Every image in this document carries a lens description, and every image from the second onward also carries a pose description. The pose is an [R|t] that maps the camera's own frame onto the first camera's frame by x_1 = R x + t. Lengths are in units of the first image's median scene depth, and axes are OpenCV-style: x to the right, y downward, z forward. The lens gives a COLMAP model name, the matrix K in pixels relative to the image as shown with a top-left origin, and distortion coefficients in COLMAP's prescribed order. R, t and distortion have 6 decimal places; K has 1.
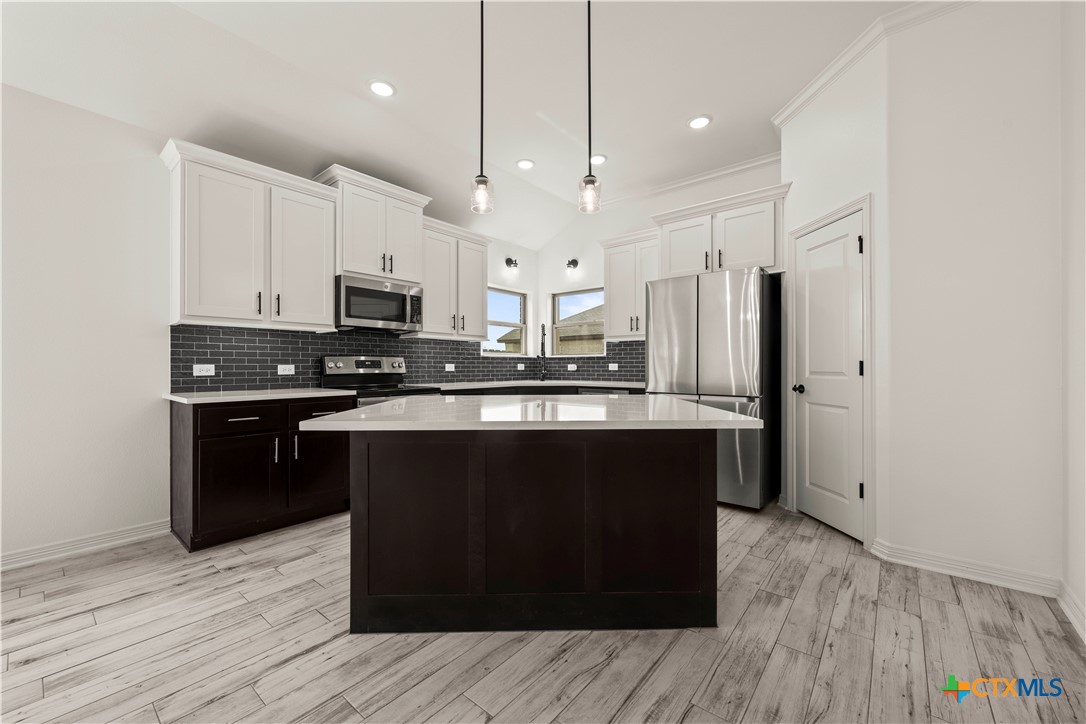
lens RADIAL K [[430.0, 0, 549.2], [0, 430.0, 364.7], [0, 0, 1]] dist [0.000321, -0.000767]
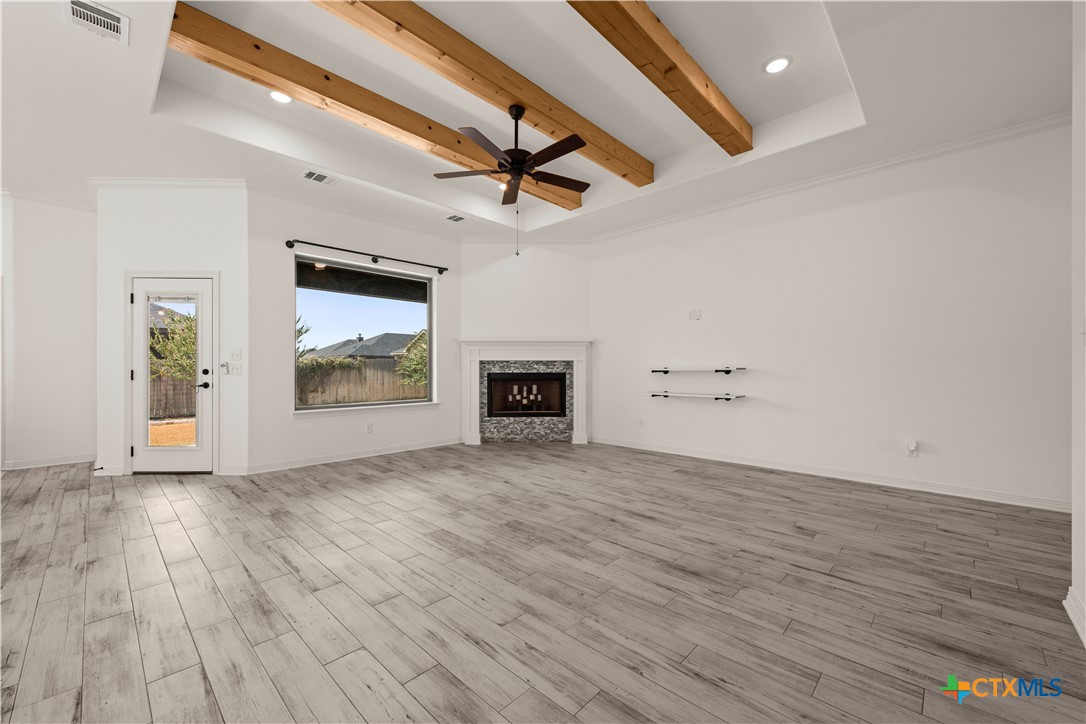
lens RADIAL K [[430.0, 0, 548.0], [0, 430.0, 368.0], [0, 0, 1]] dist [0.000321, -0.000767]
pose [[0.073579, 0.002788, 0.997285, -0.651461], [-0.002333, 0.999994, -0.002623, -0.002268], [-0.997287, -0.002134, 0.073585, -1.044652]]
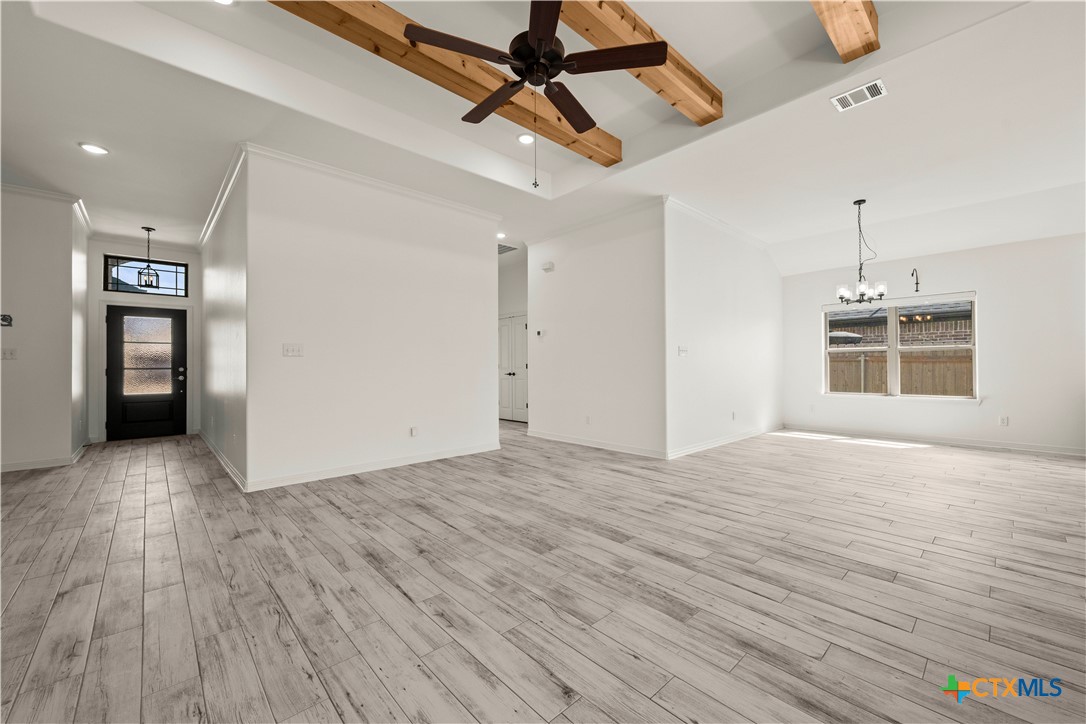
lens RADIAL K [[430.0, 0, 550.0], [0, 430.0, 364.3], [0, 0, 1]] dist [0.000321, -0.000767]
pose [[-0.130336, -0.000138, -0.991470, 0.883718], [0.007952, 0.999968, -0.001184, -0.002759], [0.991438, -0.008038, -0.130330, -0.810824]]
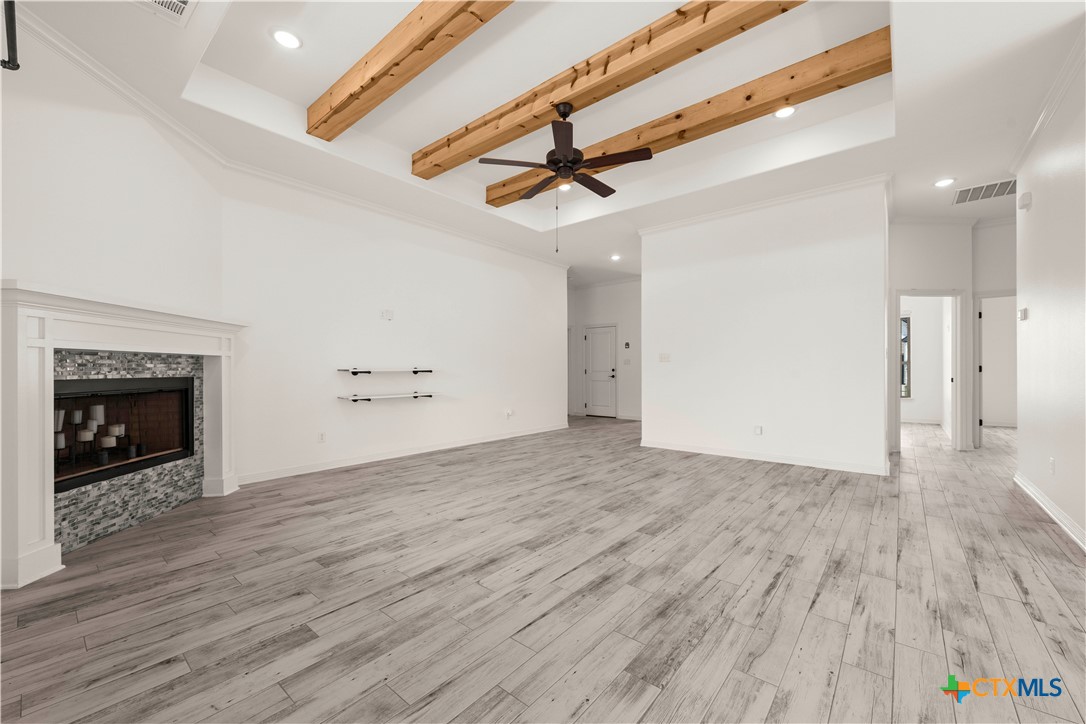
lens RADIAL K [[430.0, 0, 549.5], [0, 430.0, 368.6], [0, 0, 1]] dist [0.000321, -0.000767]
pose [[-0.999979, 0.003811, 0.005309, 0.301226], [0.003792, 0.999987, -0.003492, -0.000260], [-0.005322, -0.003472, -0.999980, 0.016108]]
